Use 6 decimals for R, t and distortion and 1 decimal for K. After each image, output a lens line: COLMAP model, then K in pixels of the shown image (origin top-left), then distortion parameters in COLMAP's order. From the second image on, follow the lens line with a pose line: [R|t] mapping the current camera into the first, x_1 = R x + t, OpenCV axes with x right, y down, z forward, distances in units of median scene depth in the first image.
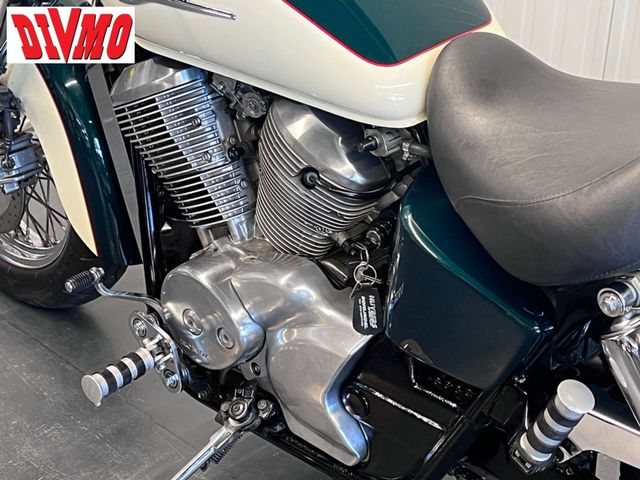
lens RADIAL K [[1244.4, 0, 320.0], [0, 1244.4, 240.0], [0, 0, 1]] dist [0.201048, -0.351162]
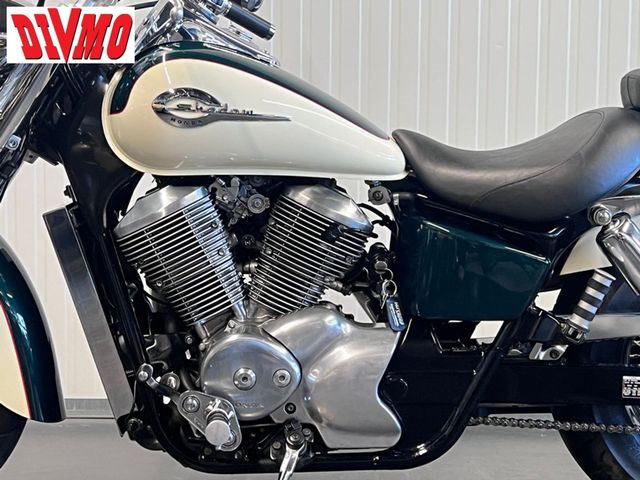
lens RADIAL K [[1244.4, 0, 320.0], [0, 1244.4, 240.0], [0, 0, 1]] dist [0.201048, -0.351162]
pose [[0.710055, -0.072685, 0.700385, -0.931561], [0.329841, 0.913116, -0.239632, 0.268143], [-0.622115, 0.401167, 0.672337, 0.055725]]
